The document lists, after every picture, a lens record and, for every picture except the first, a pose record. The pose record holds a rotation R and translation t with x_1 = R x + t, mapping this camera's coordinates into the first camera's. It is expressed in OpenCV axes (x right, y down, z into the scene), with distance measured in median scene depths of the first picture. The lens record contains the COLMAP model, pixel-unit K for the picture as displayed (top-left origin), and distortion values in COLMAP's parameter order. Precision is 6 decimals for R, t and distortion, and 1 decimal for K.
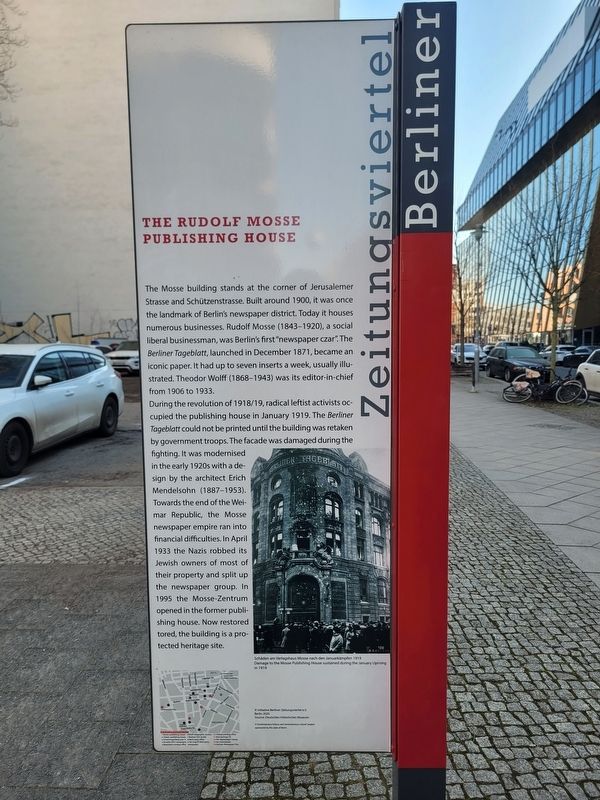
lens RADIAL K [[602.4, 0, 300.0], [0, 602.4, 400.0], [0, 0, 1]] dist [0.042028, -0.051581]
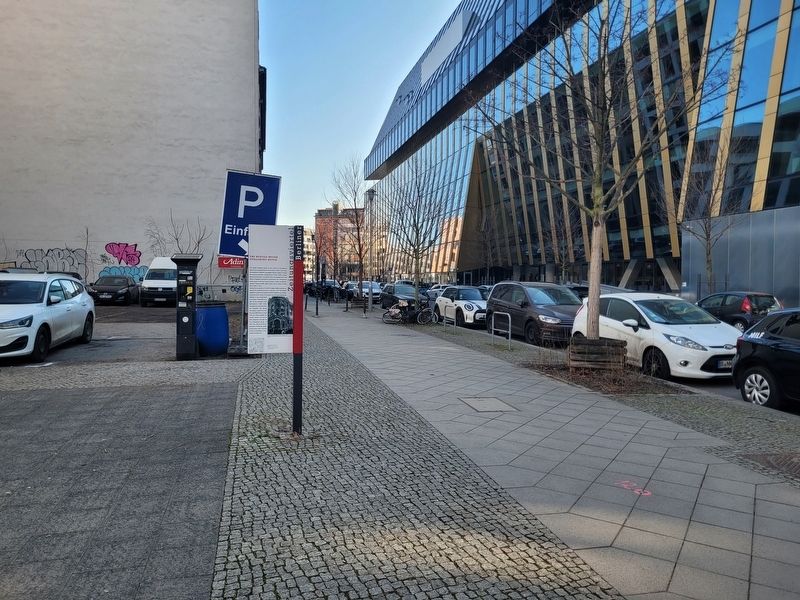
lens RADIAL K [[602.4, 0, 403.9], [0, 602.4, 291.6], [0, 0, 1]] dist [0.042028, -0.051581]
pose [[0.951203, 0.016444, 0.308127, -0.072239], [0.006430, 0.997306, -0.073076, 0.054025], [-0.308499, 0.071492, 0.948534, -0.558579]]
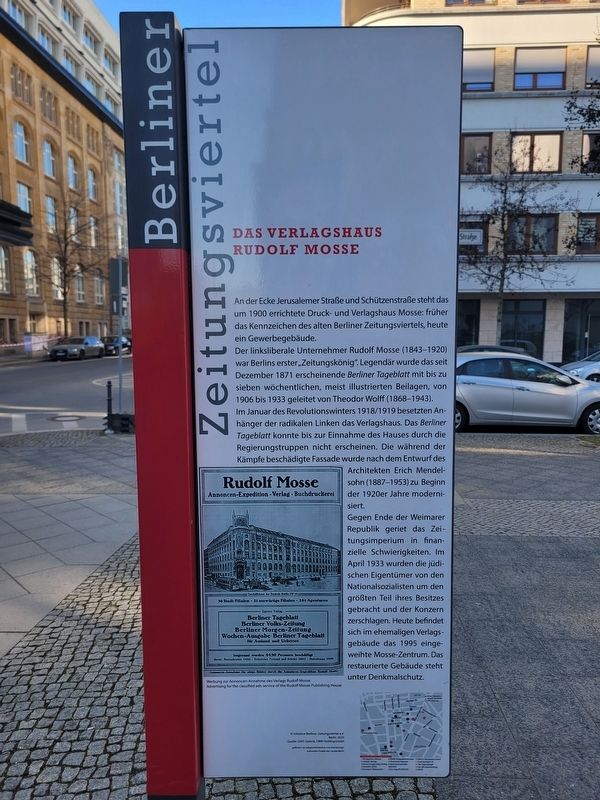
lens RADIAL K [[602.4, 0, 300.0], [0, 602.4, 400.0], [0, 0, 1]] dist [0.042028, -0.051581]
pose [[-0.999897, 0.014225, -0.002041, 0.000003], [0.013513, 0.979016, 0.203336, -0.028695], [0.004890, 0.203287, -0.979107, 0.240878]]
